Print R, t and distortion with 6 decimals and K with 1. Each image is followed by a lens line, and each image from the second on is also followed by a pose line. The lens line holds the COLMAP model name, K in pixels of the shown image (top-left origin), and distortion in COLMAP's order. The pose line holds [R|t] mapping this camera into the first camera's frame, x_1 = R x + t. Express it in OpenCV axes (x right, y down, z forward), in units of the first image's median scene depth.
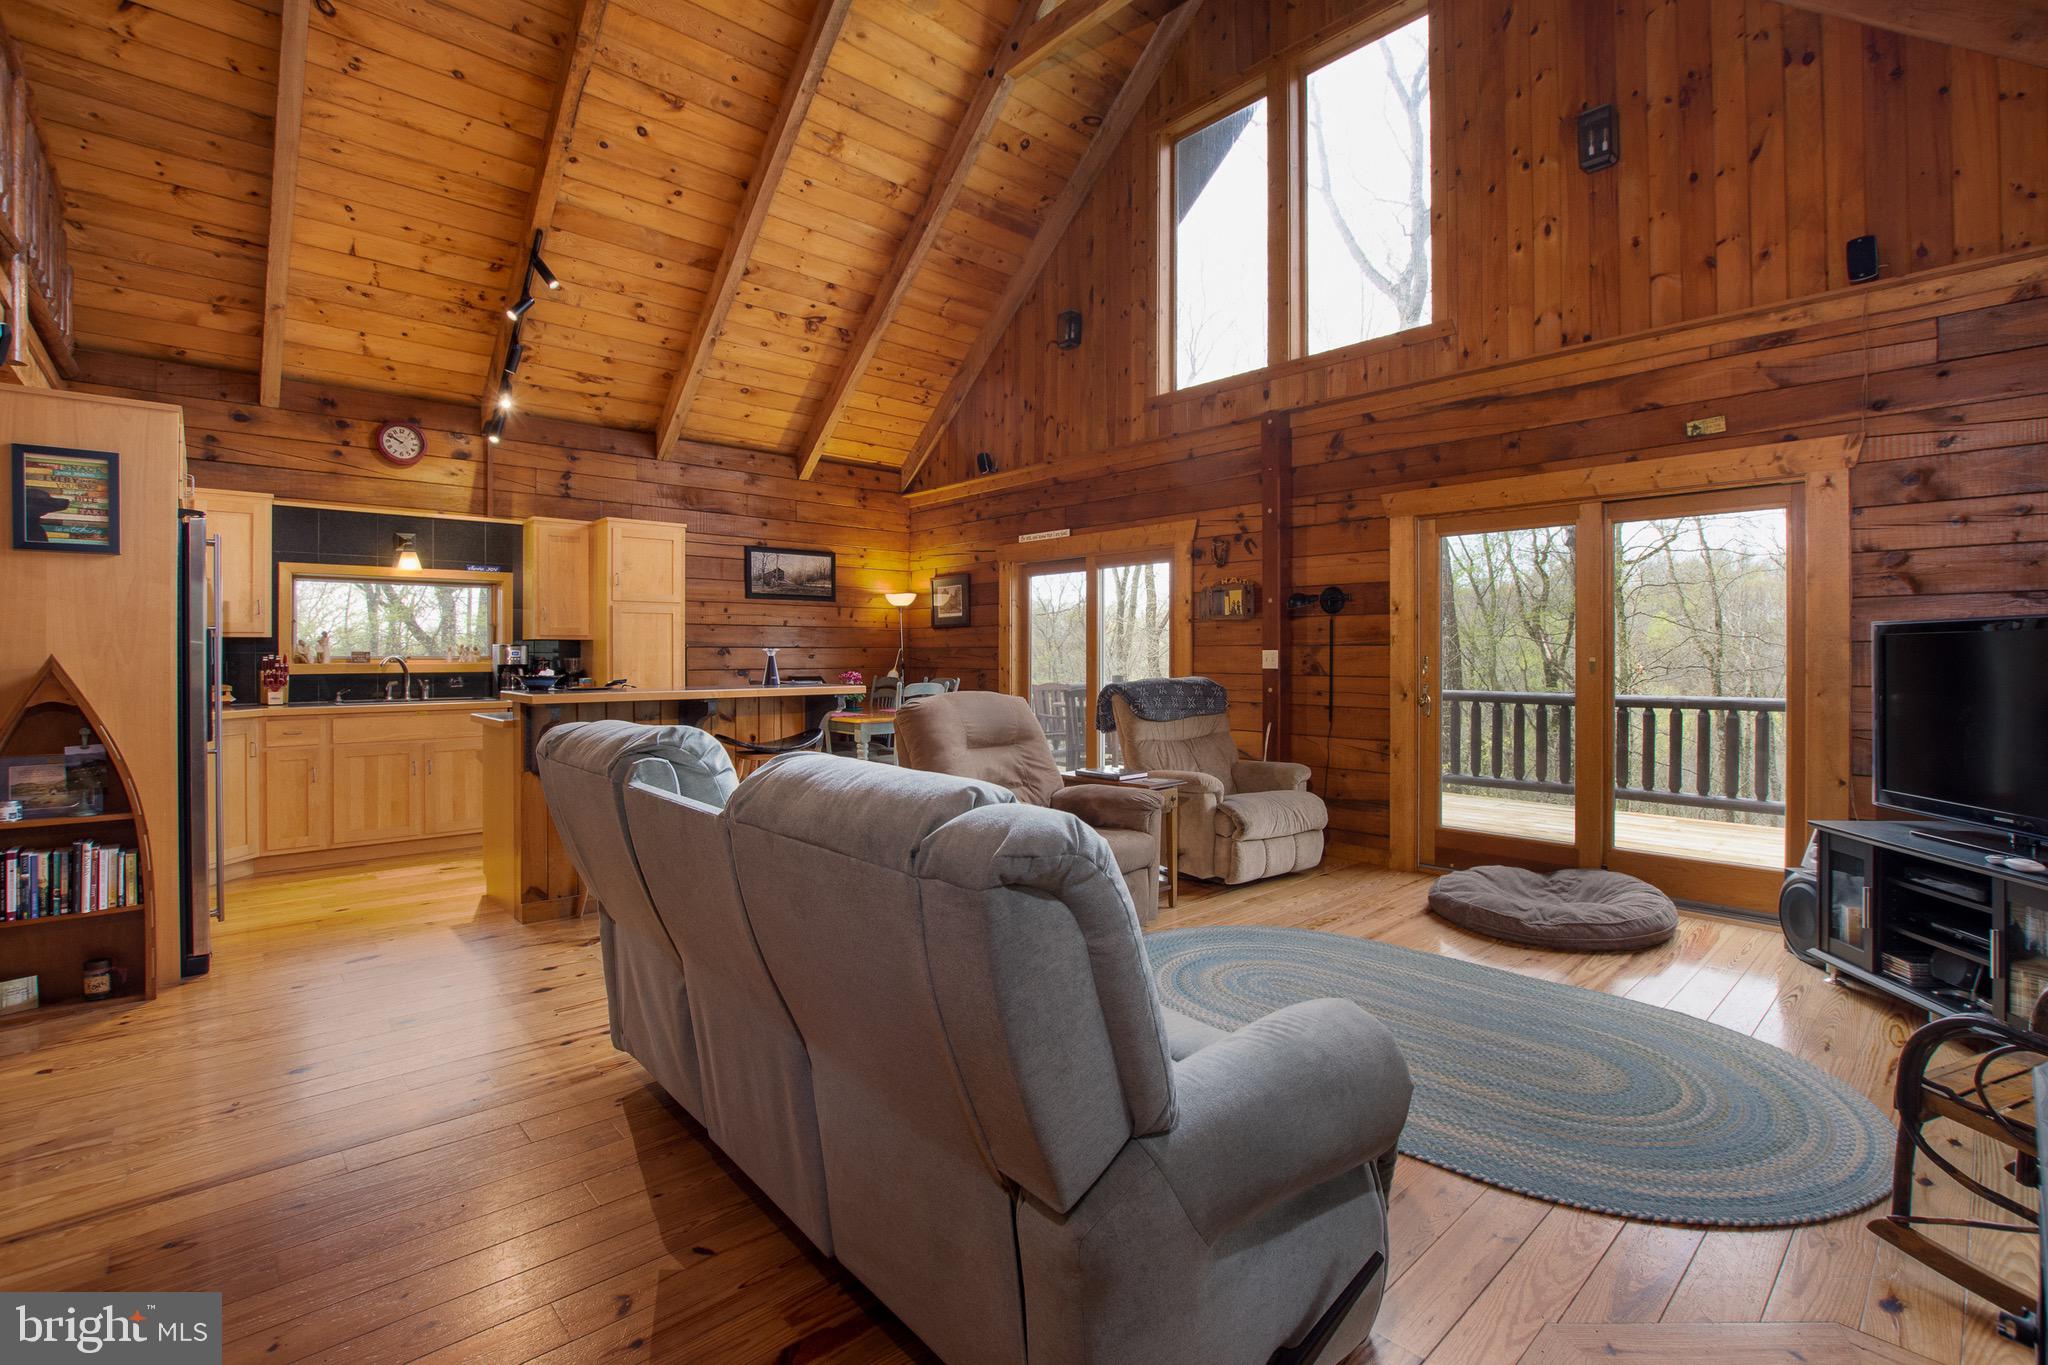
lens RADIAL K [[913.1, 0, 1027.6], [0, 913.1, 654.2], [0, 0, 1]] dist [-0.037639, 0.006053]
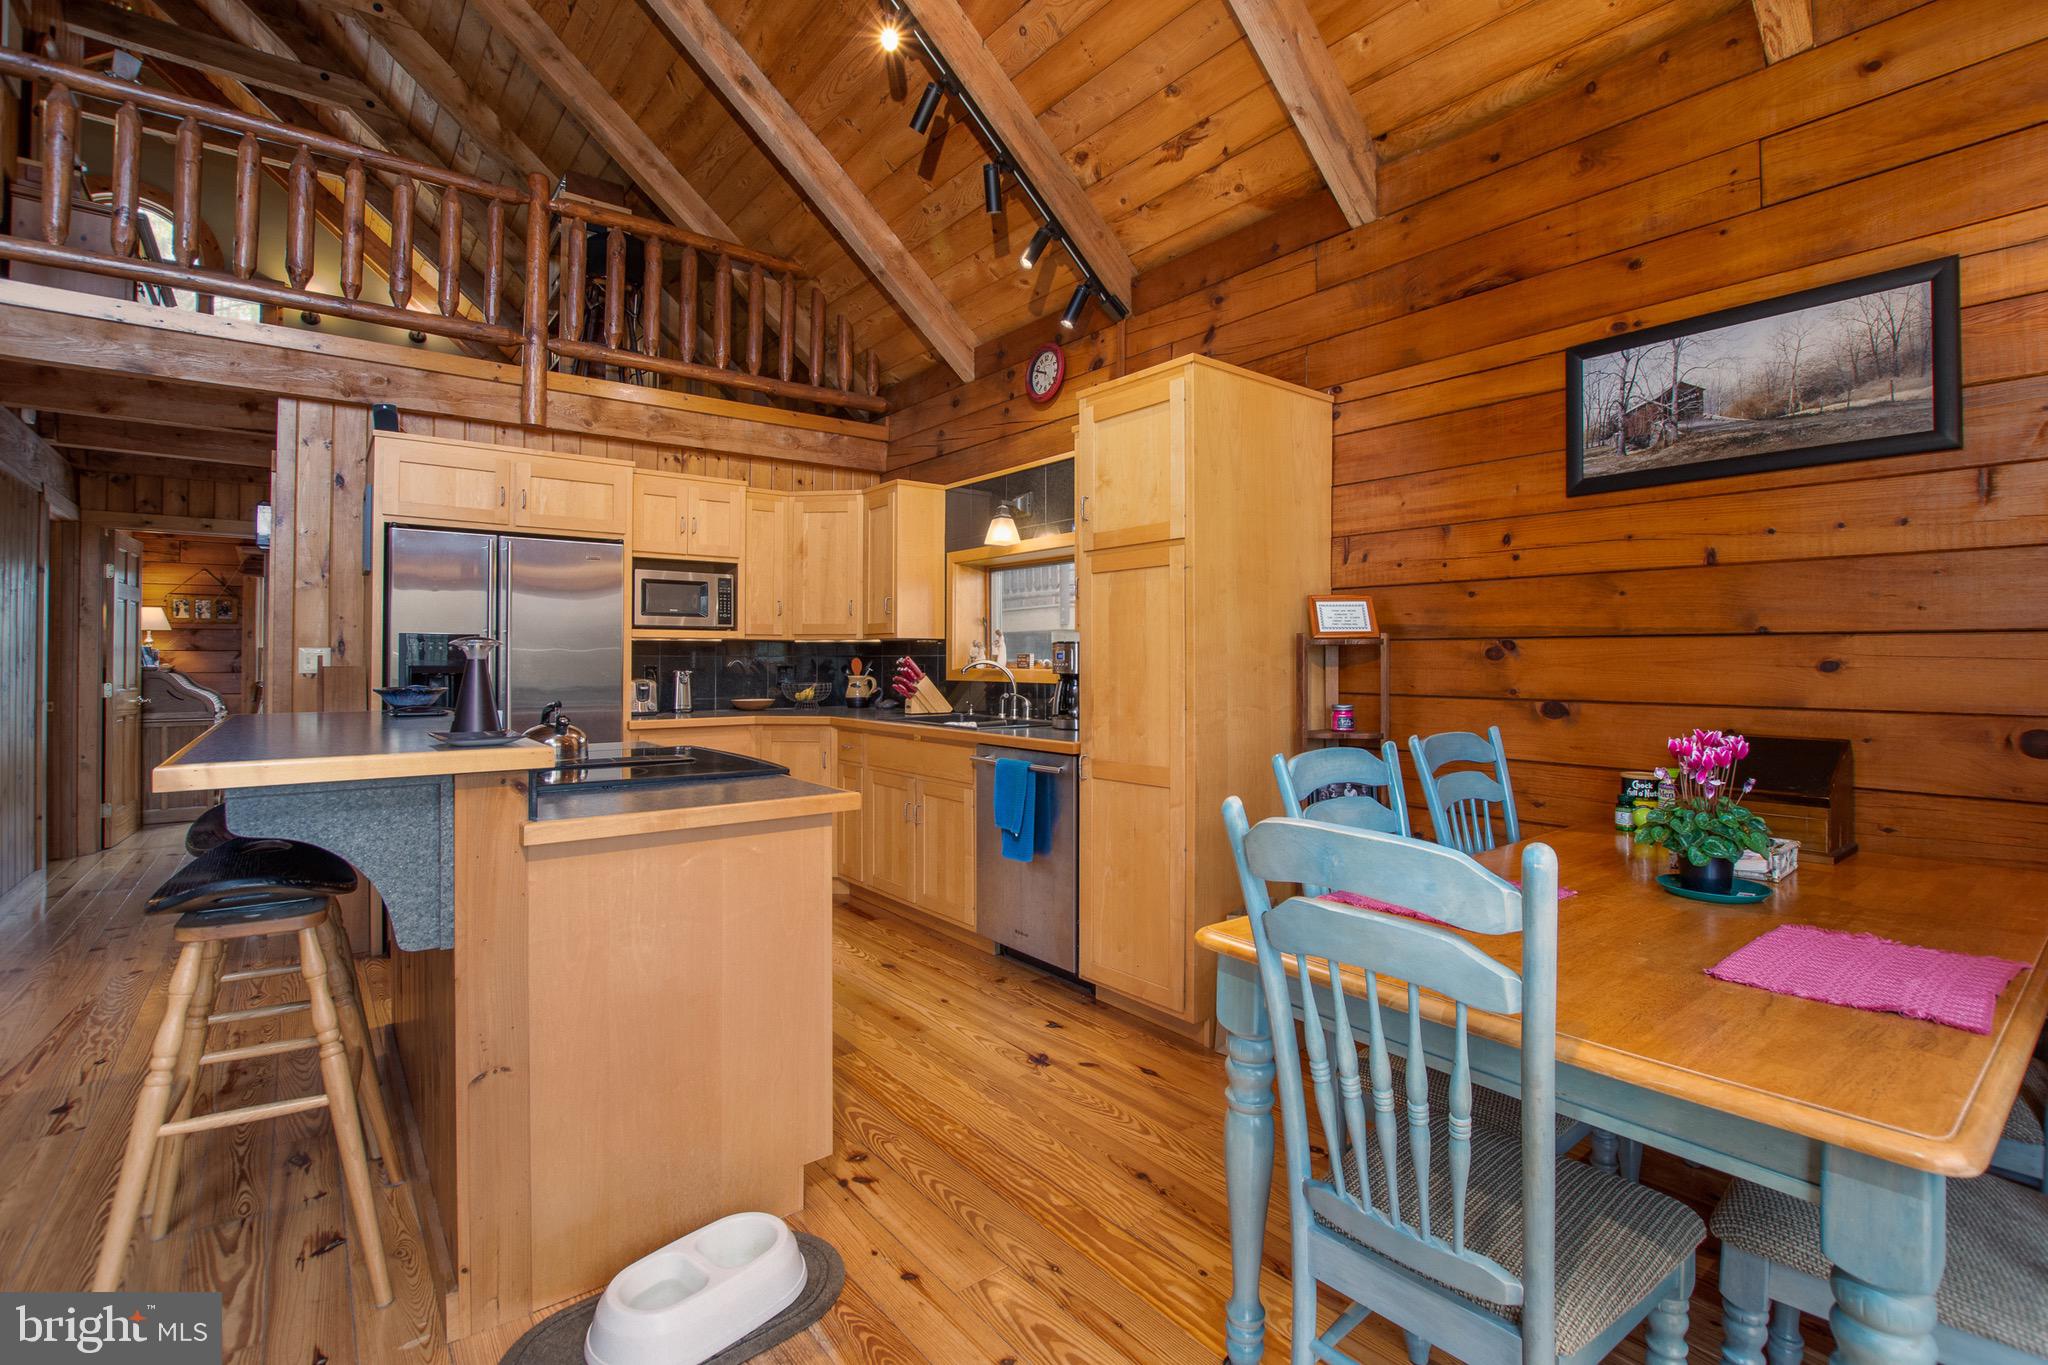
lens RADIAL K [[913.1, 0, 1075.2], [0, 913.1, 650.5], [0, 0, 1]] dist [-0.037639, 0.006053]
pose [[-0.037080, -0.008335, -0.999278, 0.055304], [-0.001773, 0.999964, -0.008275, 0.000388], [0.999311, 0.001465, -0.037094, 1.054234]]
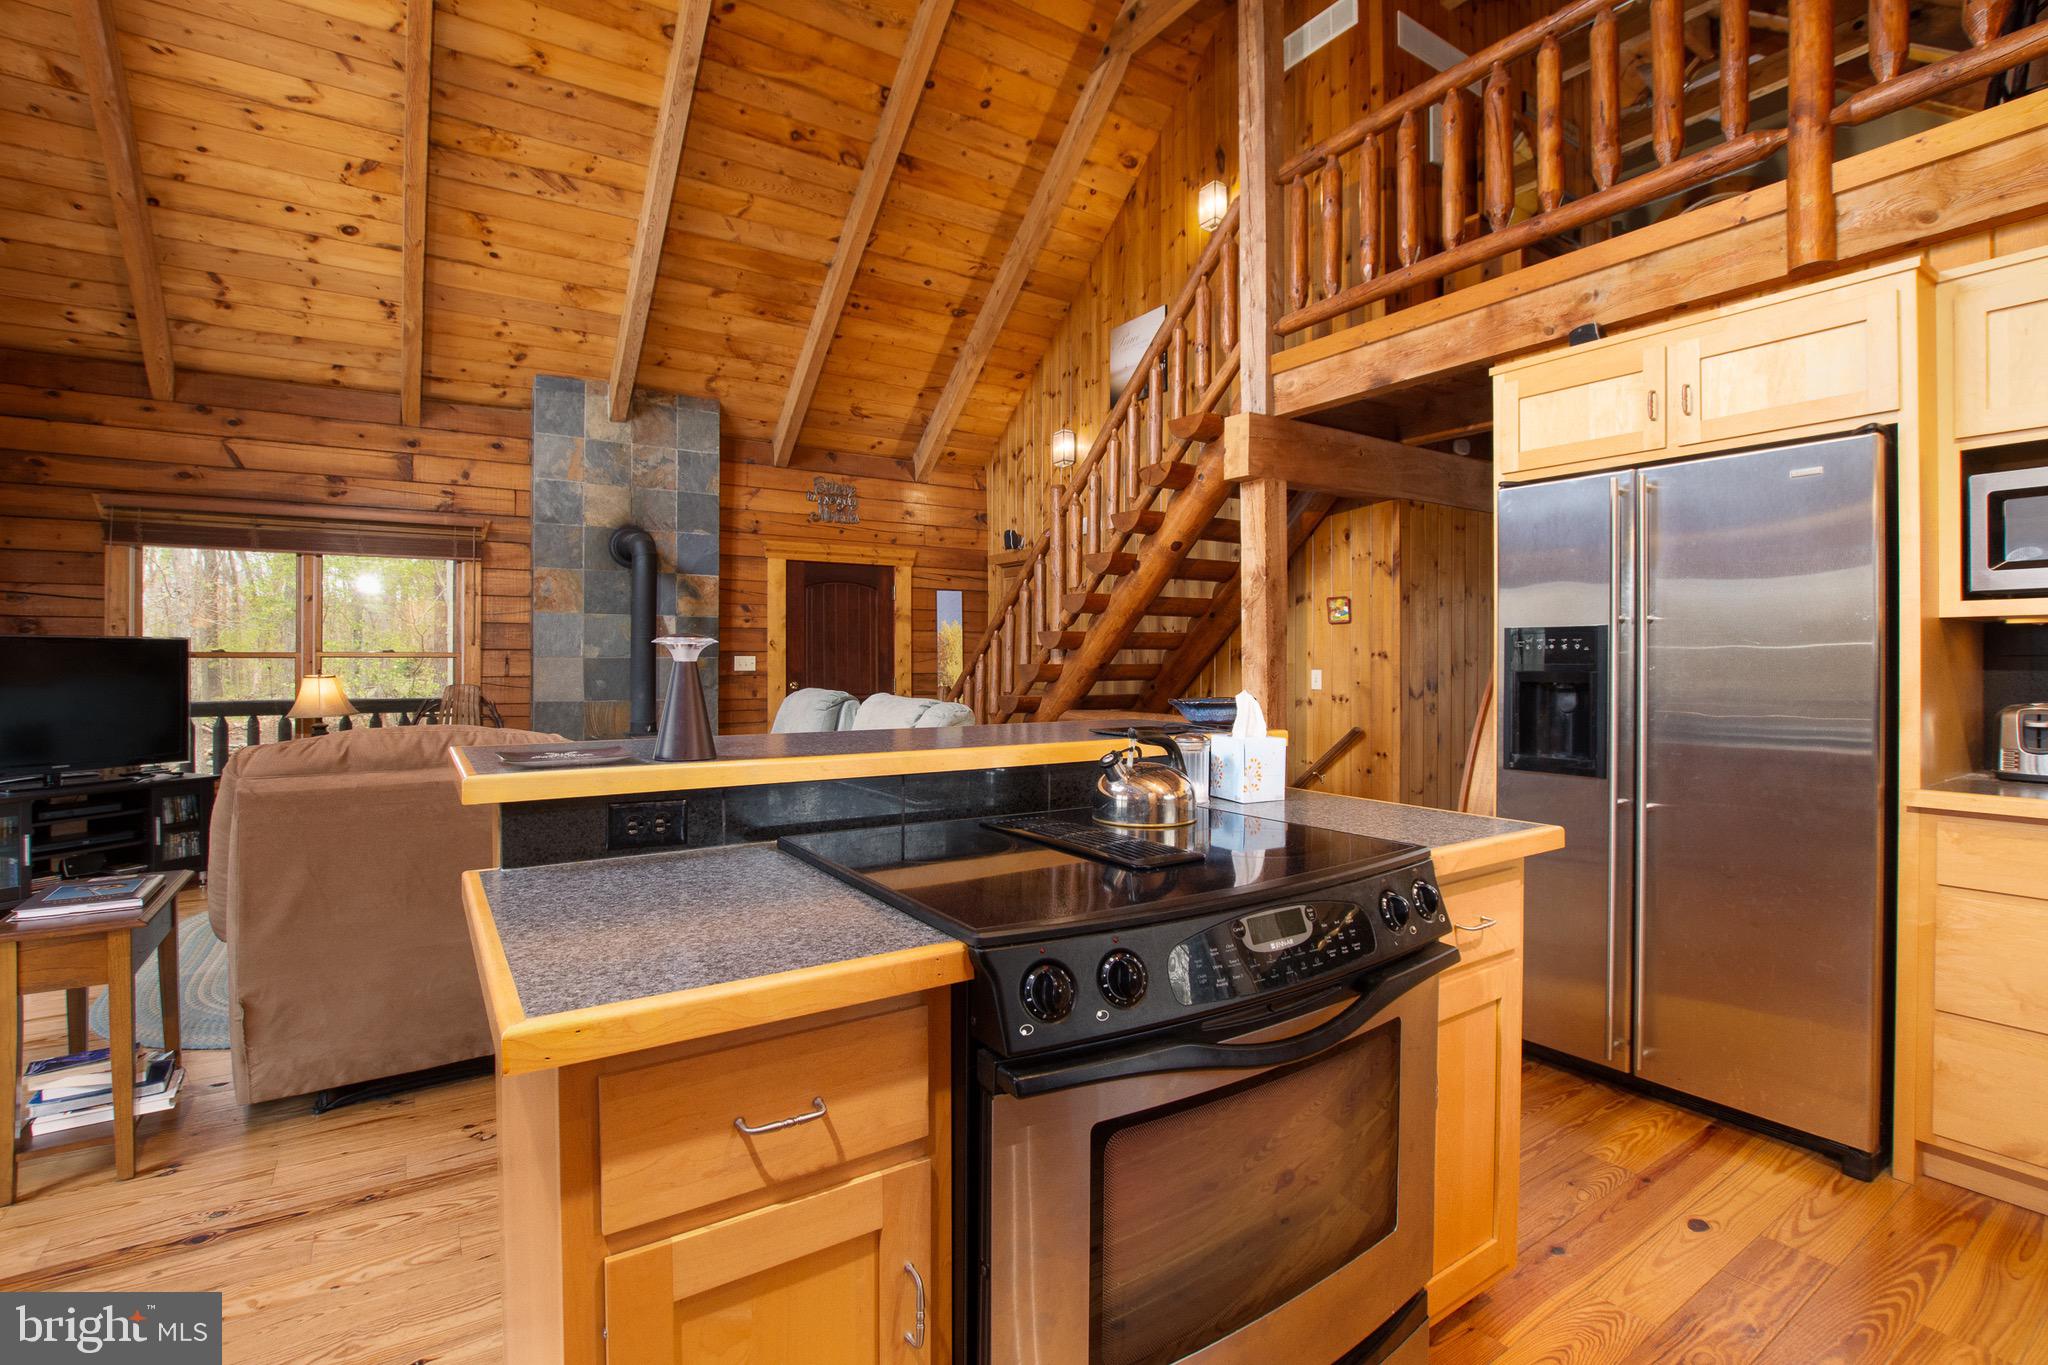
lens RADIAL K [[913.1, 0, 1022.3], [0, 913.1, 663.0], [0, 0, 1]] dist [-0.037639, 0.006053]
pose [[-0.987112, 0.000211, 0.160032, -0.370876], [0.000838, 0.999992, 0.003852, -0.000093], [-0.160030, 0.003936, -0.987104, 1.066464]]
